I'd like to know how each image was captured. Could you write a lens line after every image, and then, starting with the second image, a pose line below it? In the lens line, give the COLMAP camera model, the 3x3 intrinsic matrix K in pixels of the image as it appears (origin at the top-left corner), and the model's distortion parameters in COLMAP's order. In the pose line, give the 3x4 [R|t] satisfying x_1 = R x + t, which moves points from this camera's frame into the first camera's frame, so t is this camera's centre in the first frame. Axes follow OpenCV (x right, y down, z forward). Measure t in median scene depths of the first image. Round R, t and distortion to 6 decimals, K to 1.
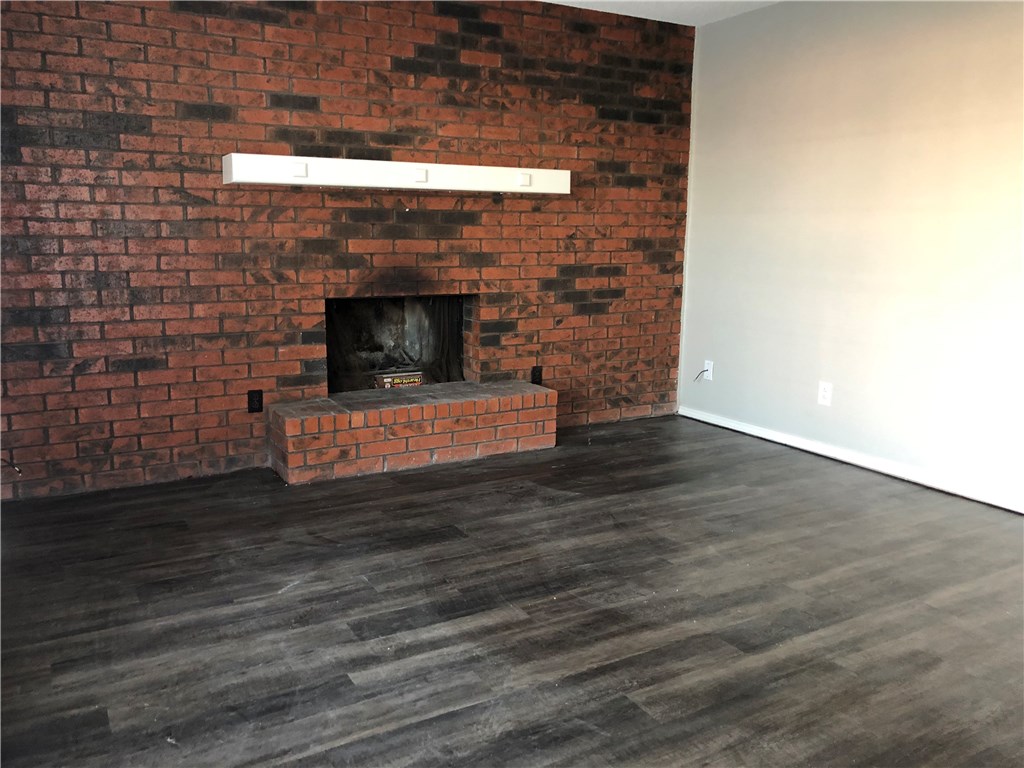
lens RADIAL K [[851.6, 0, 512.3], [0, 851.6, 383.9], [0, 0, 1]] dist [0.028406, -0.017638]
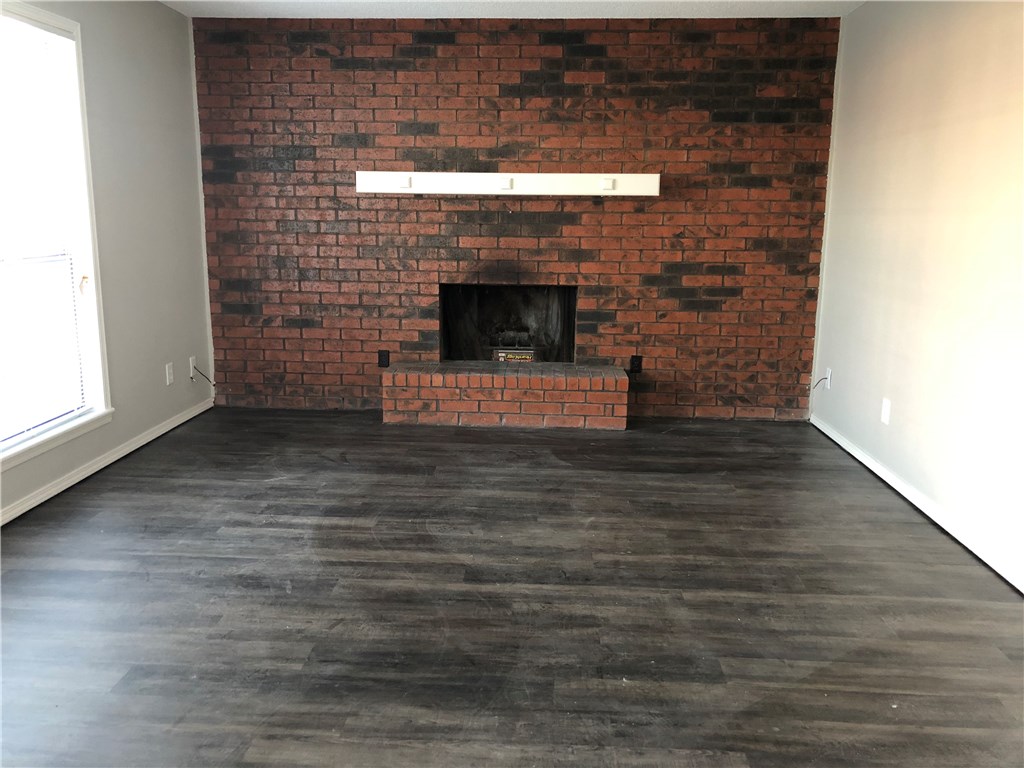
lens RADIAL K [[851.6, 0, 504.2], [0, 851.6, 385.4], [0, 0, 1]] dist [0.028406, -0.017638]
pose [[0.833442, 0.109278, -0.541695, 0.557711], [-0.104627, 0.993727, 0.039491, -0.009948], [0.542612, 0.023763, 0.839647, 0.002707]]
